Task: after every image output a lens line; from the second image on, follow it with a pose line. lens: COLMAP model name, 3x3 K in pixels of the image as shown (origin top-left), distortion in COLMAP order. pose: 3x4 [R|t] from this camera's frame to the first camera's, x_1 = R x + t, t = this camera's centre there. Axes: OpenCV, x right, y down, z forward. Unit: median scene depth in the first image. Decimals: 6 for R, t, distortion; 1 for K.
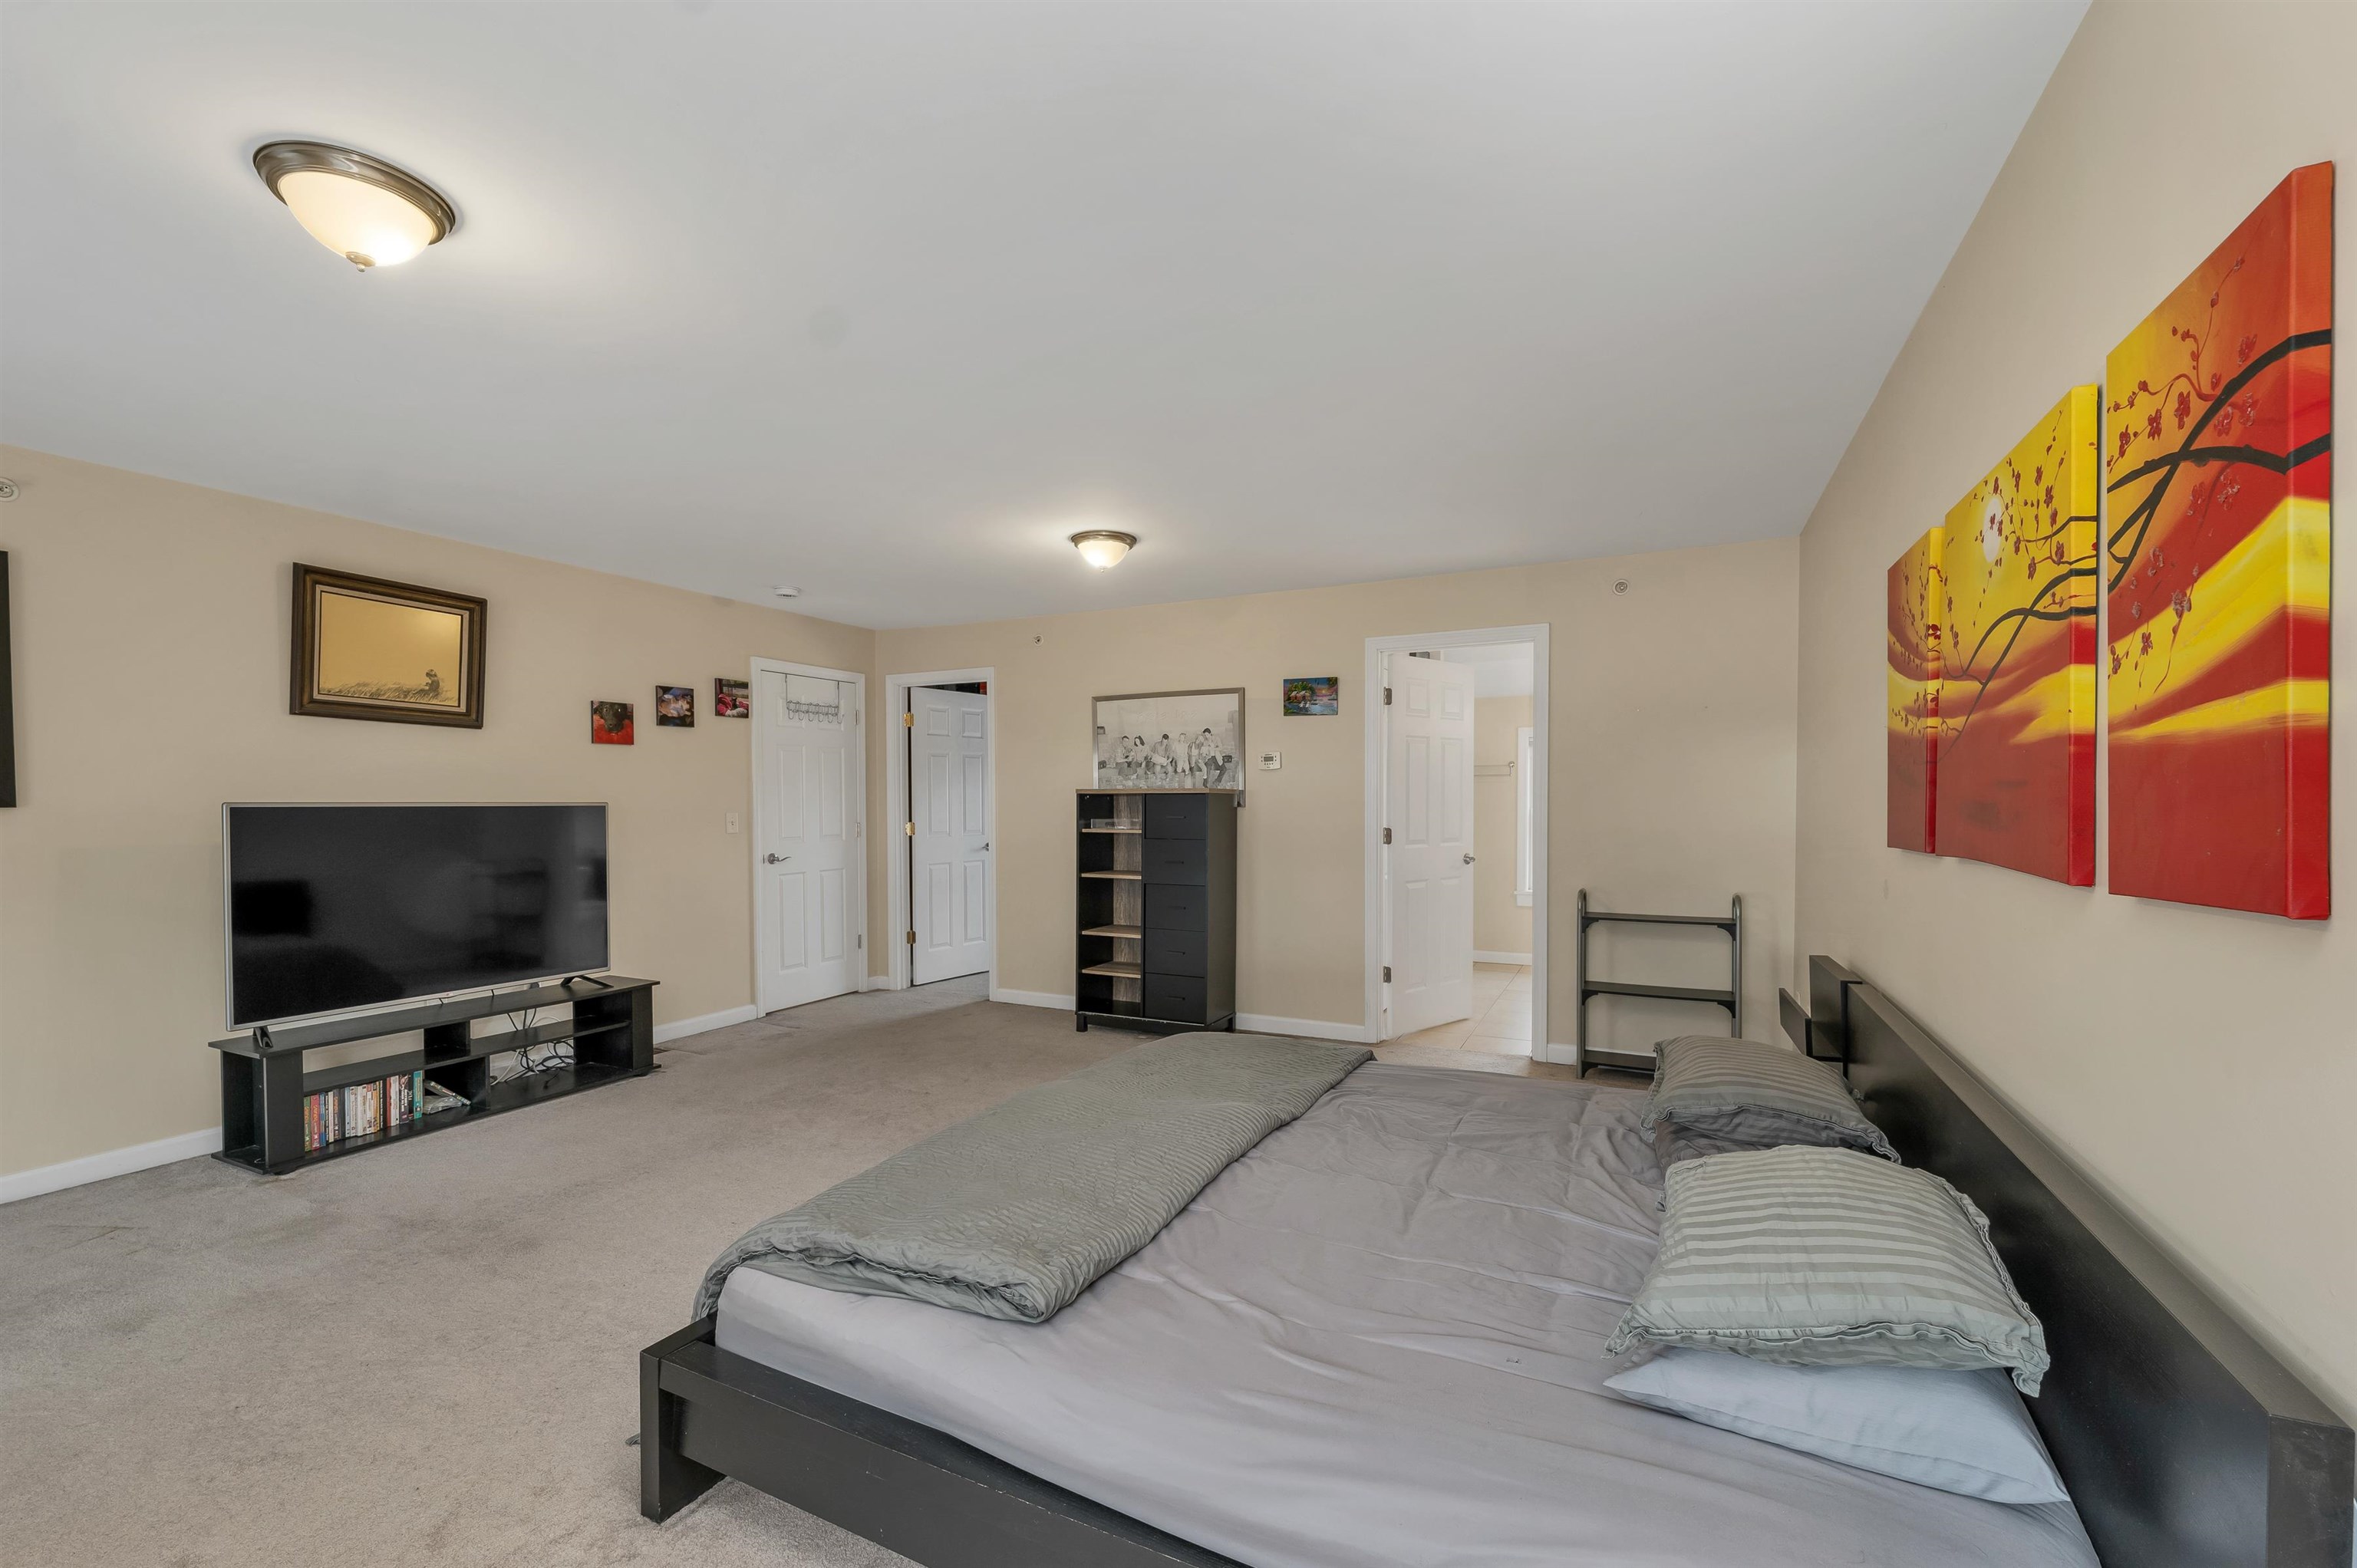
lens RADIAL K [[996.8, 0, 1186.1], [0, 996.8, 809.0], [0, 0, 1]] dist [0.000303, -0.000251]
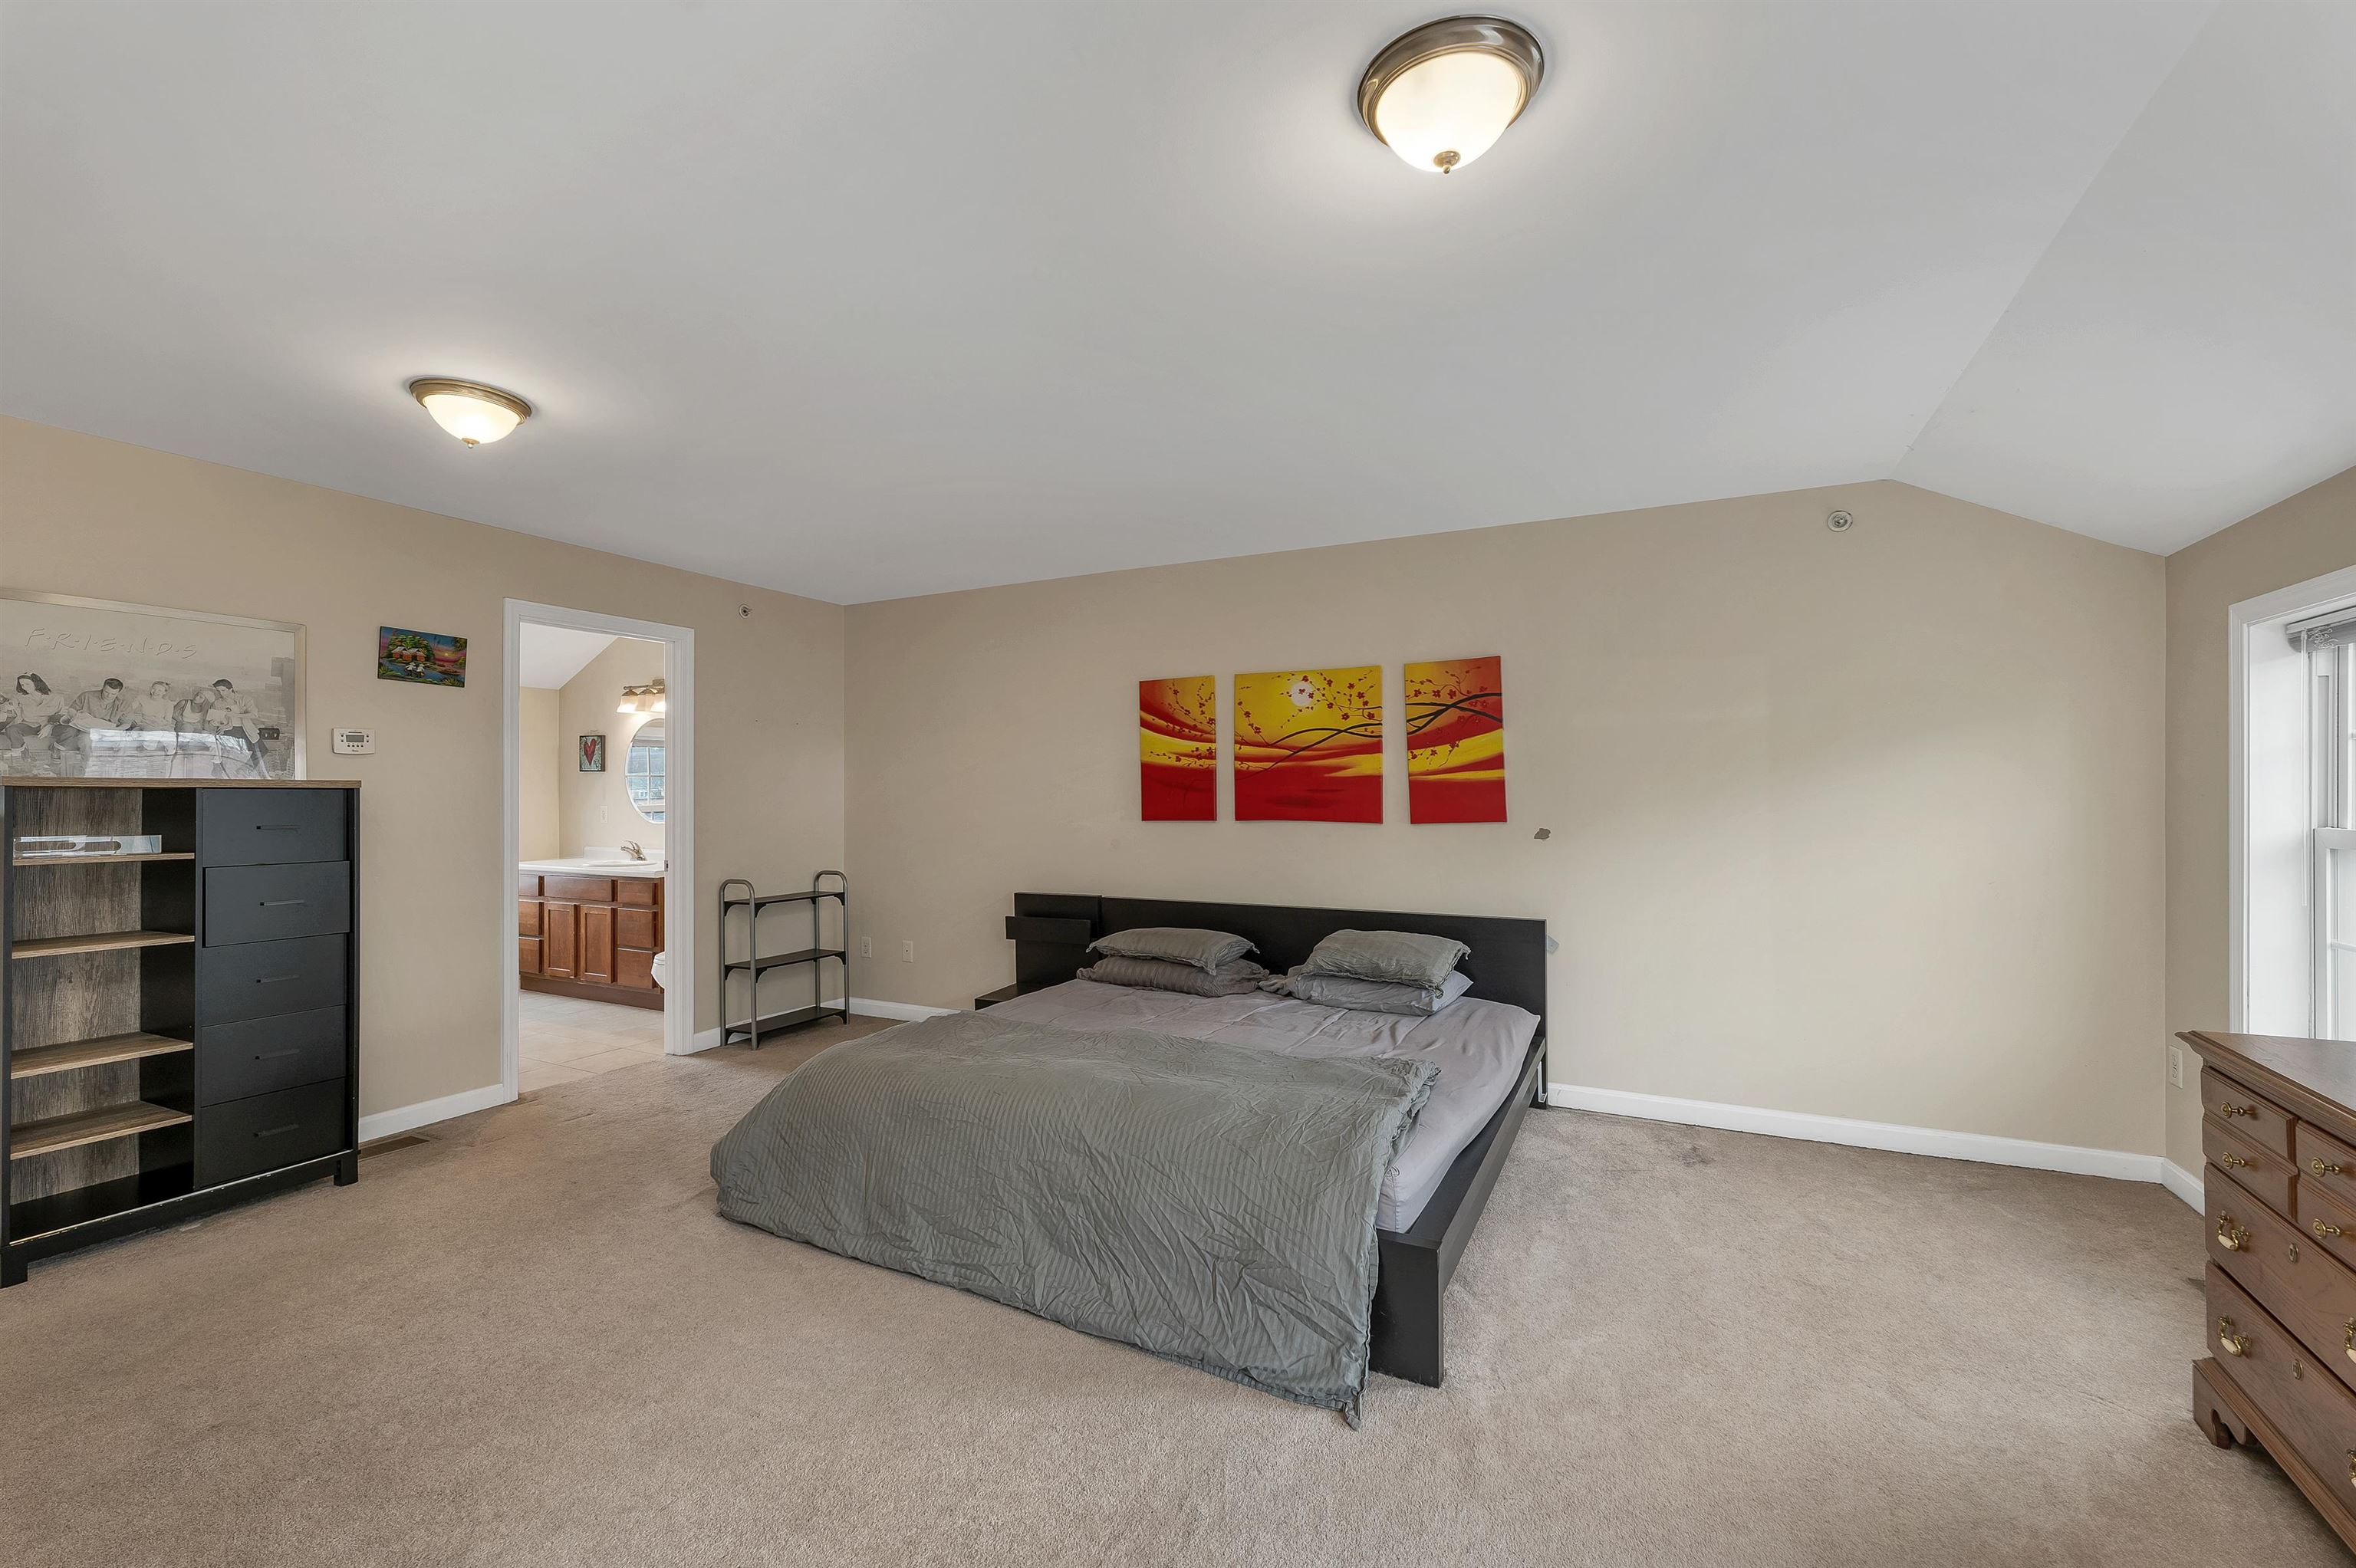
lens RADIAL K [[975.2, 0, 1178.0], [0, 975.2, 784.0], [0, 0, 1]] dist [-0.000654, -0.000223]
pose [[-0.003982, 0.016085, 0.999863, -0.596391], [0.012296, 0.999796, -0.016035, -0.001975], [-0.999916, 0.012231, -0.004179, 0.453135]]
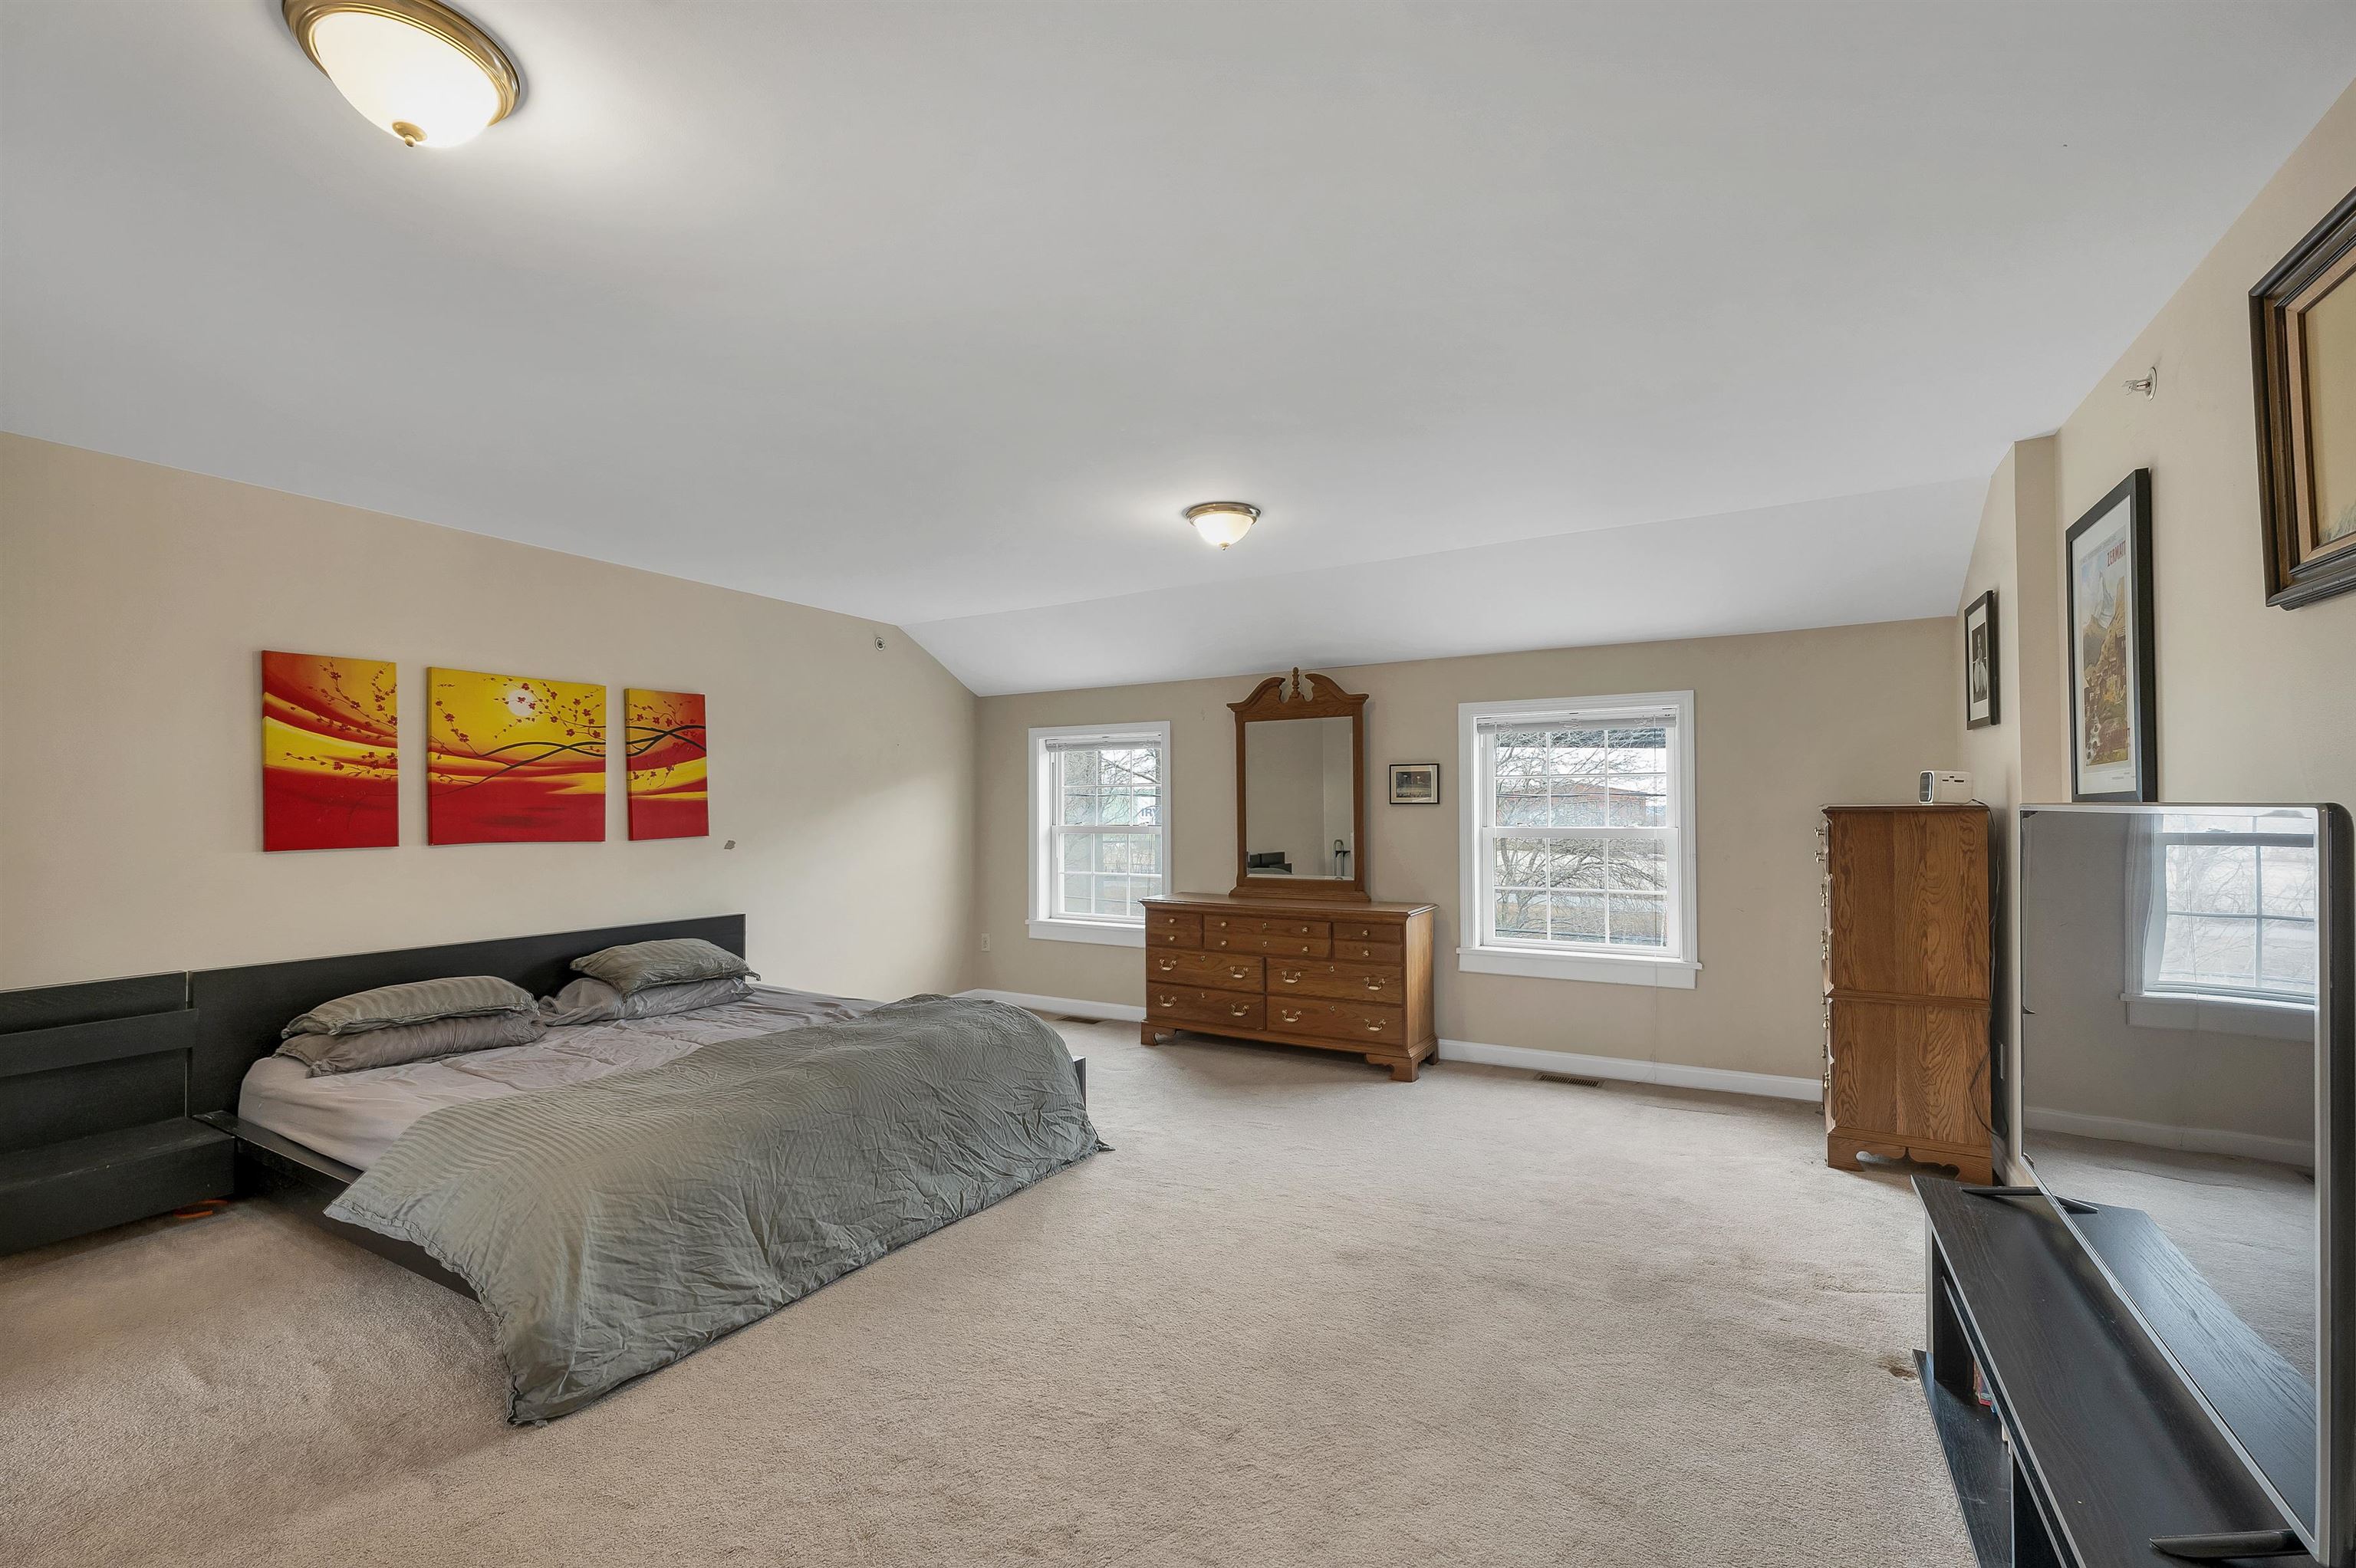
lens RADIAL K [[972.6, 0, 1158.8], [0, 972.6, 797.0], [0, 0, 1]] dist [-0.001708, -0.000204]
pose [[-0.997084, 0.010756, 0.075552, -0.303201], [0.010431, 0.999935, -0.004686, -0.009199], [-0.075597, -0.003884, -0.997131, 1.086714]]
